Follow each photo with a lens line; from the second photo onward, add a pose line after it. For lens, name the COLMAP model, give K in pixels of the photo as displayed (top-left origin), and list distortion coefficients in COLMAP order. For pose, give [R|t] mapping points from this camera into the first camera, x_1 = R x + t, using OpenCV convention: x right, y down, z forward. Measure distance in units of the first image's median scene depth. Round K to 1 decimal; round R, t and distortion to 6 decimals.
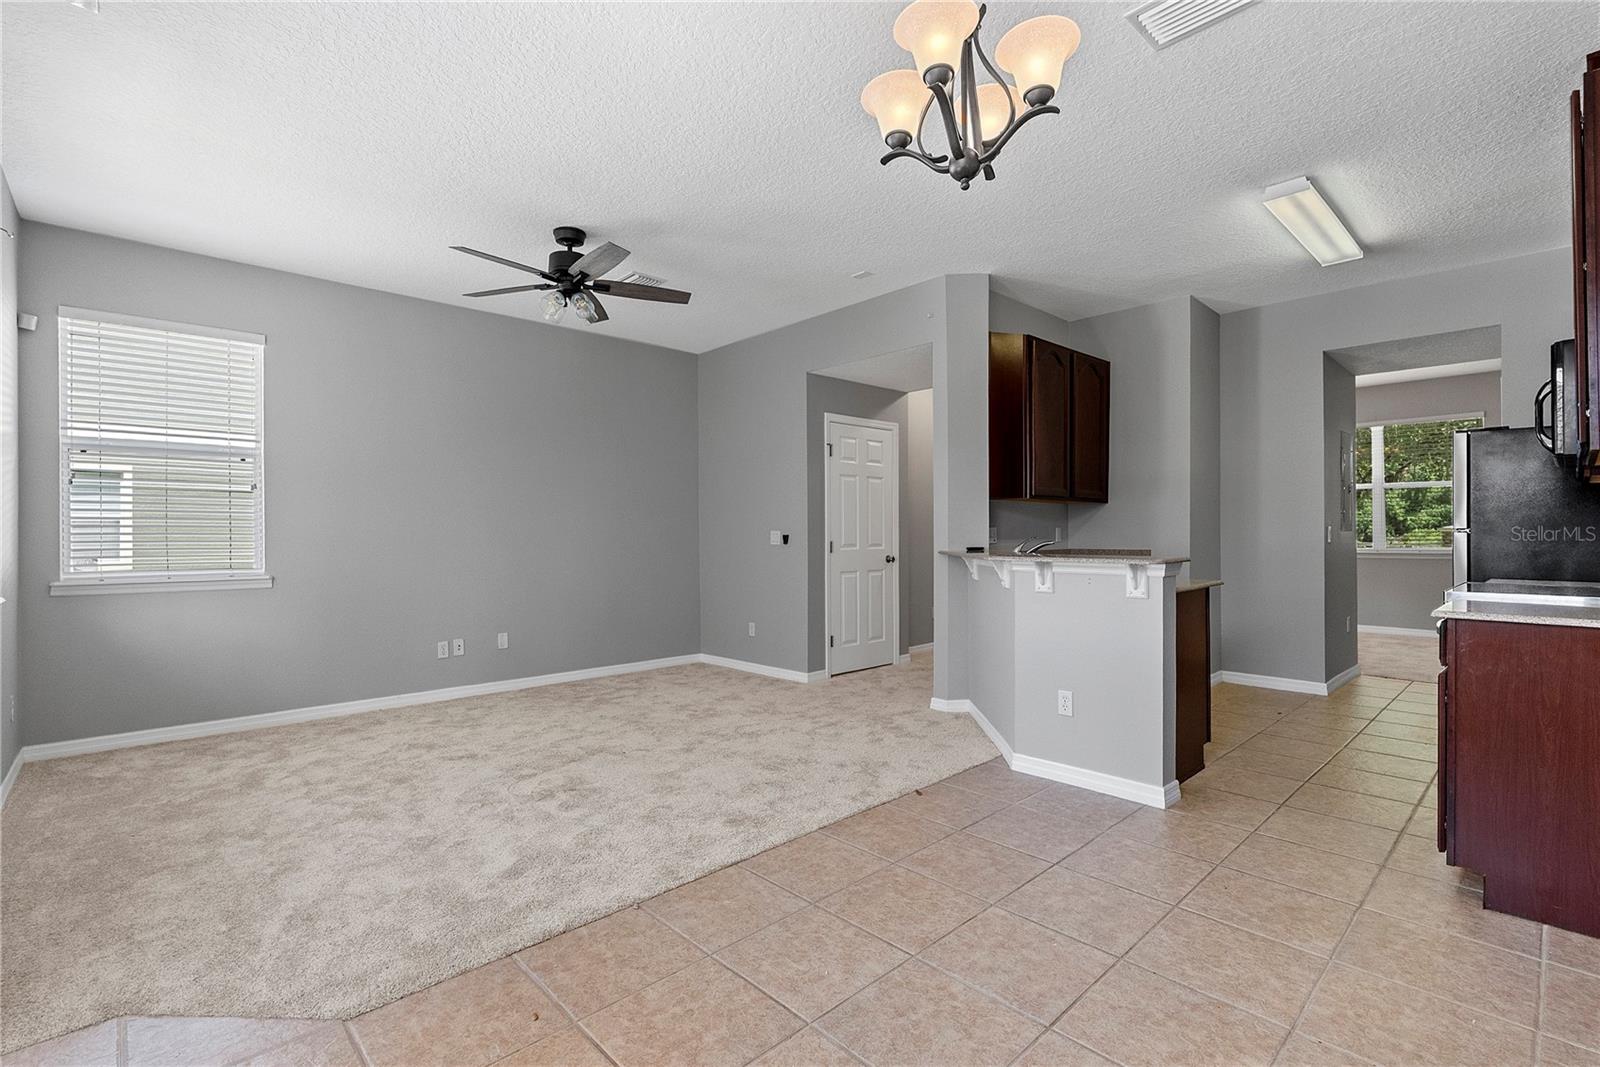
lens RADIAL K [[727.6, 0, 800.0], [0, 727.6, 533.5], [0, 0, 1]] dist [-0.001899, -0.000157]
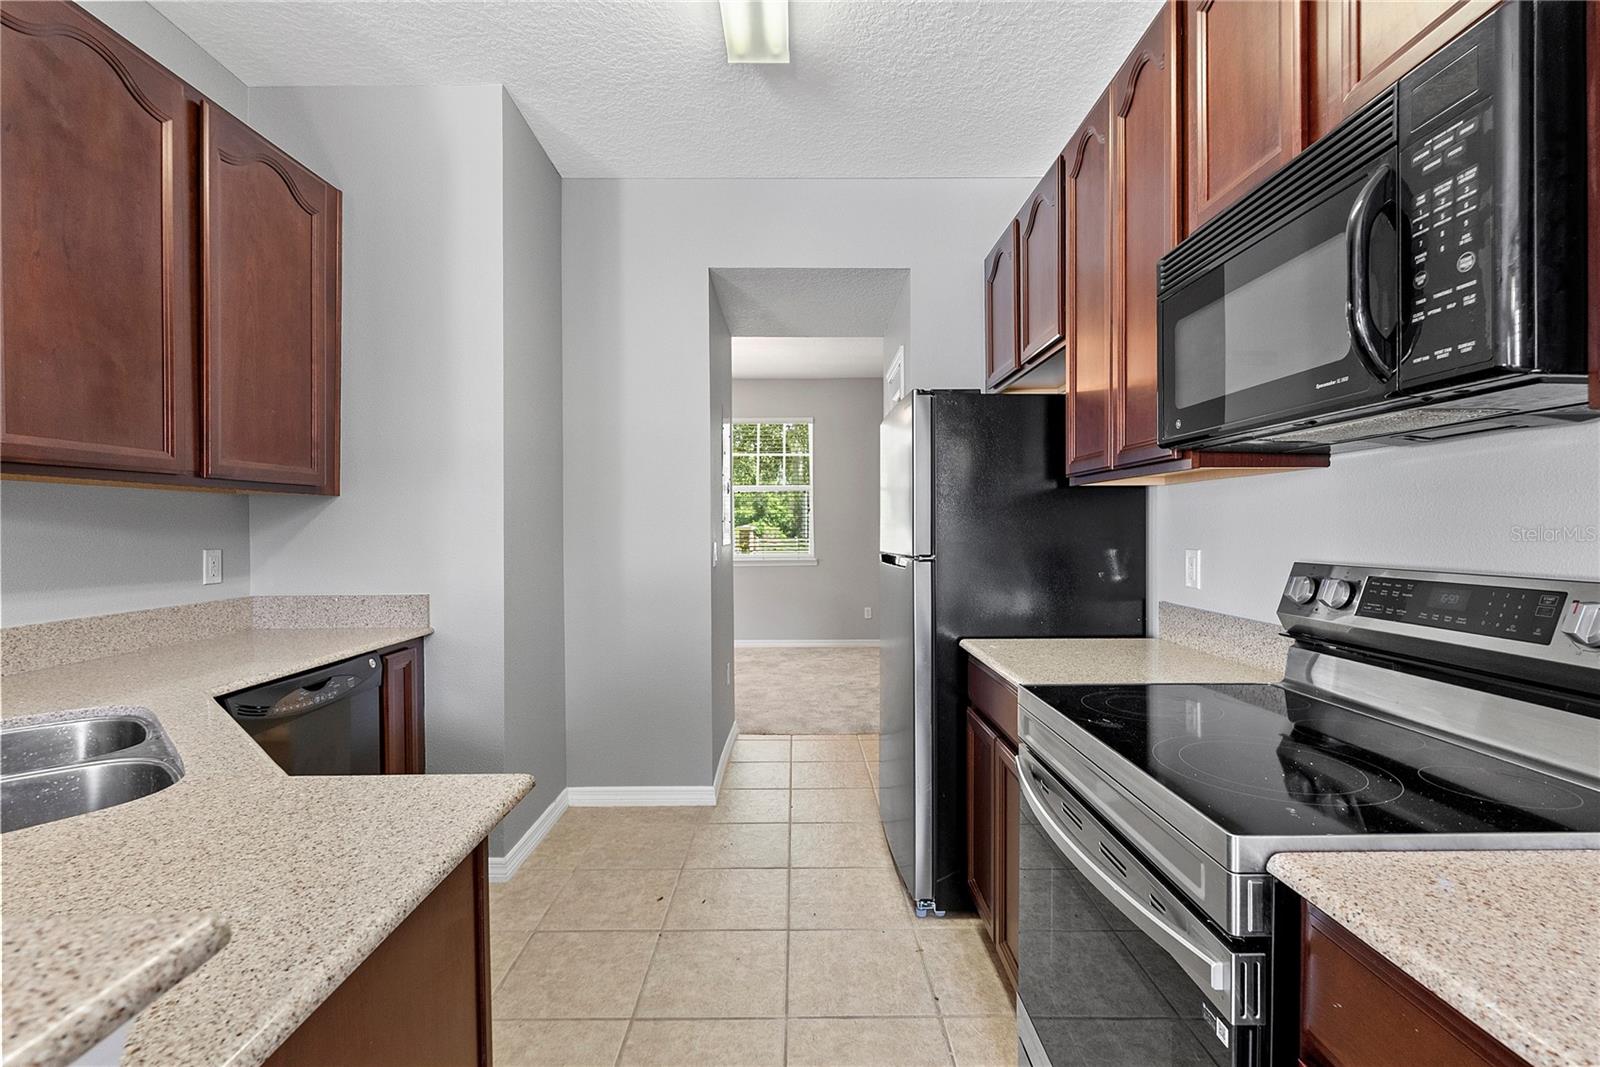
lens RADIAL K [[705.7, 0, 808.6], [0, 705.7, 531.6], [0, 0, 1]] dist [-0.002760, -0.000447]
pose [[0.678240, -0.004521, 0.734826, 0.407664], [0.000745, 0.999985, 0.005465, -0.028681], [-0.734840, -0.003159, 0.678233, 0.649378]]
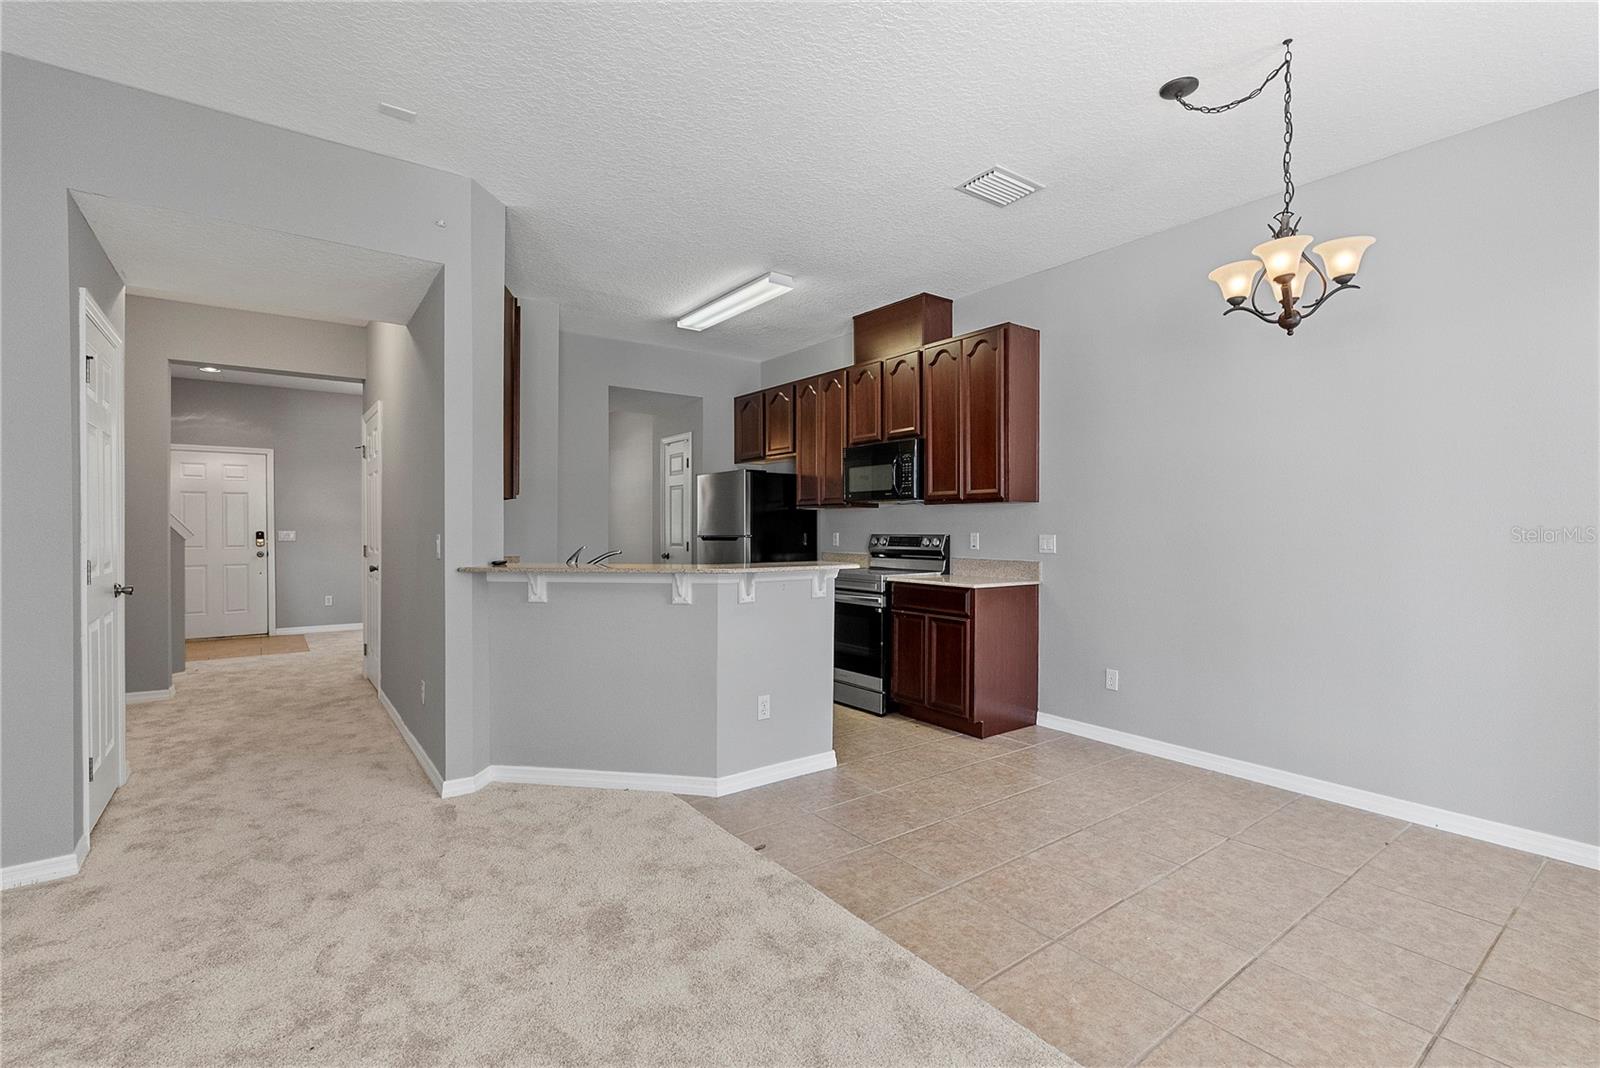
lens RADIAL K [[718.1, 0, 800.0], [0, 718.1, 534.0], [0, 0, 1]] dist [-0.001167, -0.000595]
pose [[0.110669, -0.003537, 0.993851, -0.539780], [-0.002849, 0.999988, 0.003876, -0.015484], [-0.993853, -0.003260, 0.110658, 0.696855]]
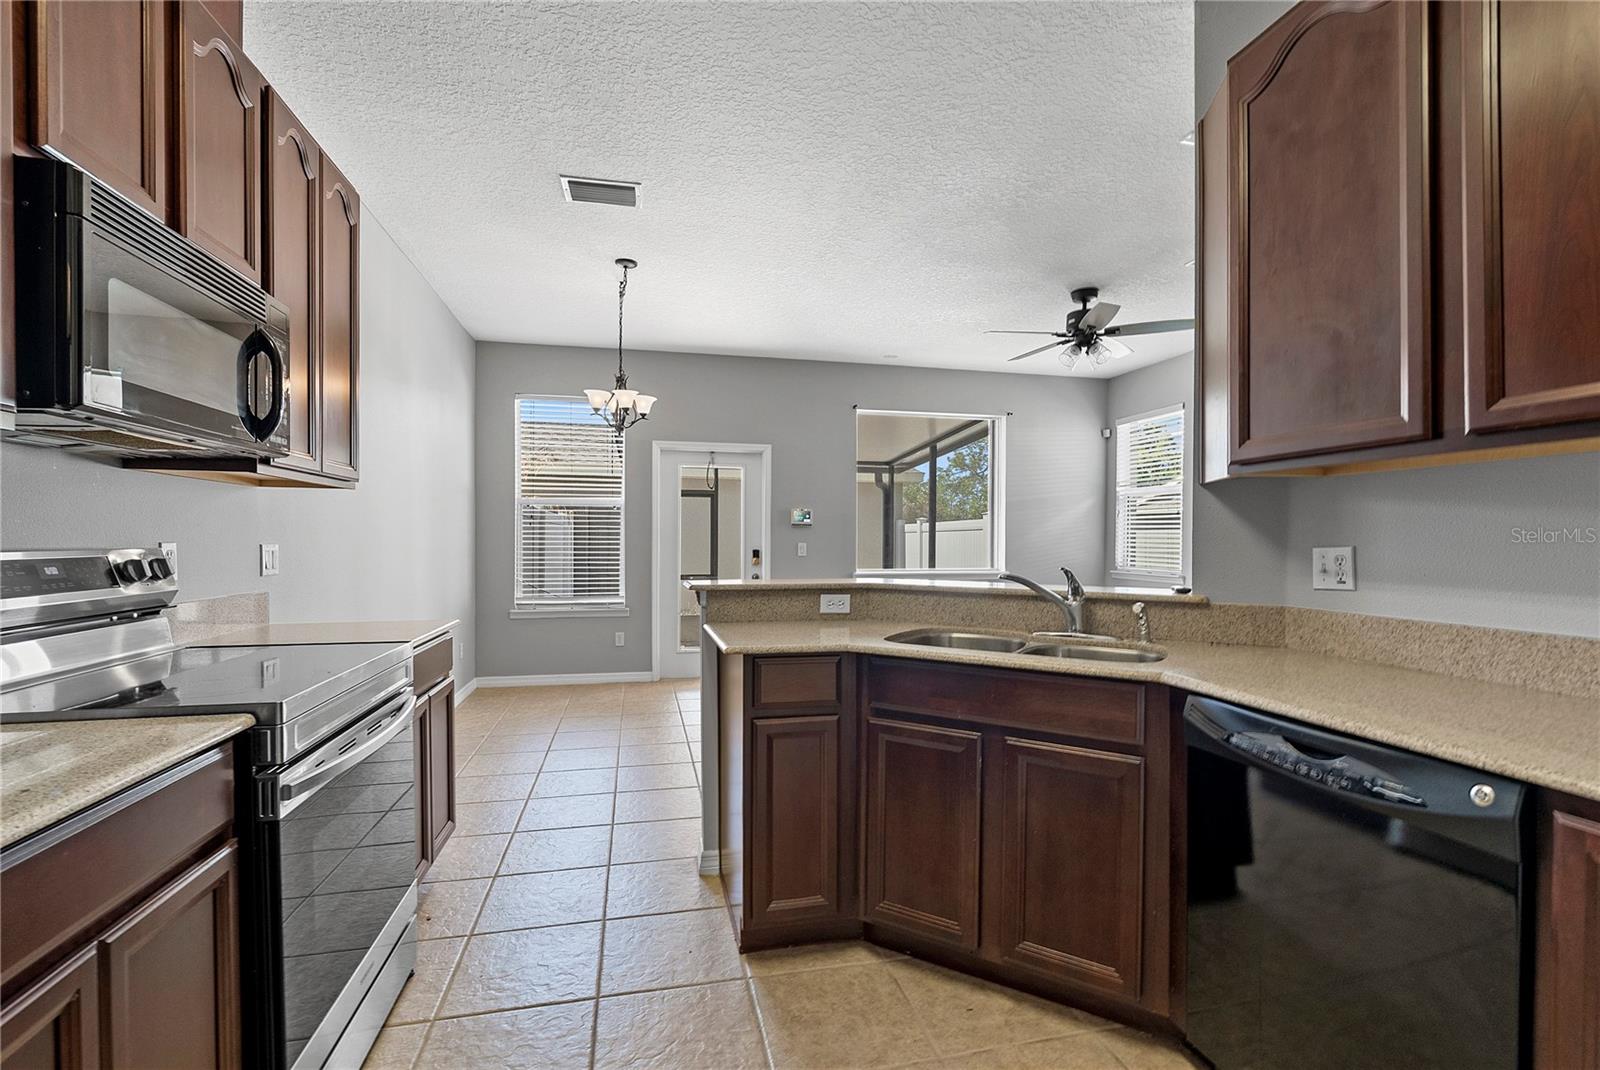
lens RADIAL K [[727.6, 0, 800.0], [0, 727.6, 535.0], [0, 0, 1]] dist [-0.001899, -0.000157]
pose [[-0.507609, -0.002675, -0.861584, 0.934288], [0.000066, 0.999995, -0.003143, -0.016733], [0.861588, -0.001652, -0.507606, 1.193698]]
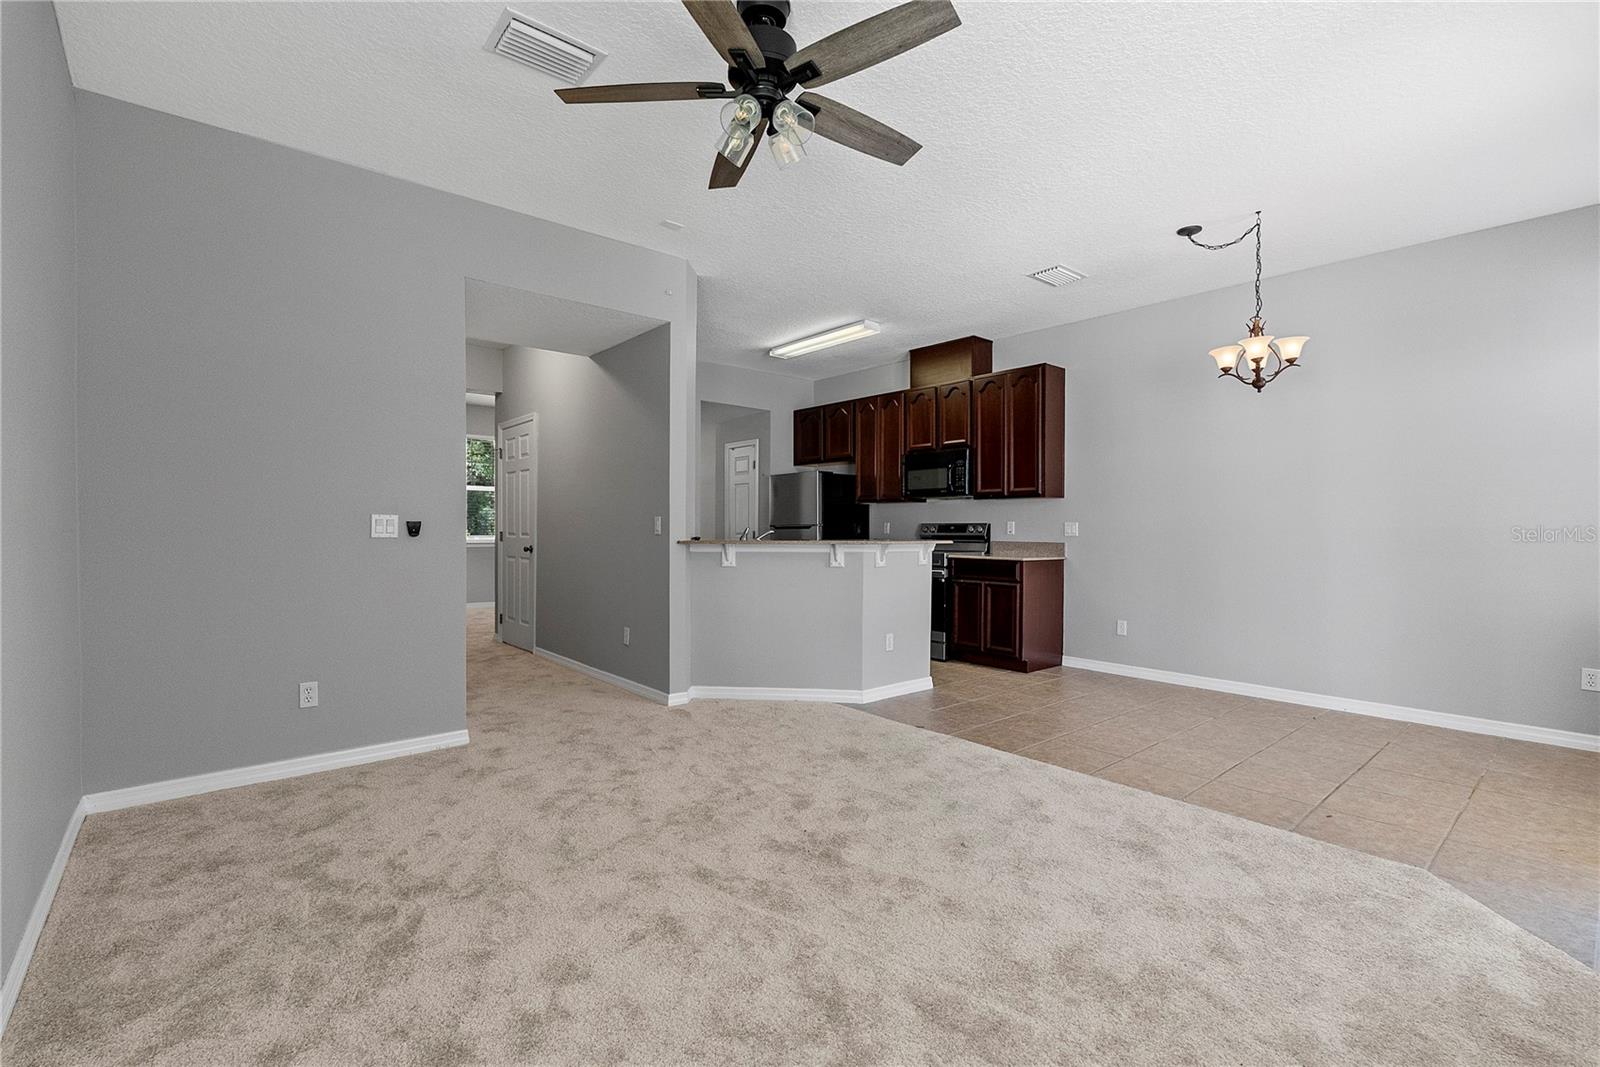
lens RADIAL K [[718.1, 0, 800.0], [0, 718.1, 533.5], [0, 0, 1]] dist [-0.001167, -0.000595]
pose [[0.043346, -0.001424, 0.999059, -0.891114], [-0.006179, 0.999979, 0.001693, 0.012725], [-0.999041, -0.006247, 0.043336, 0.930992]]
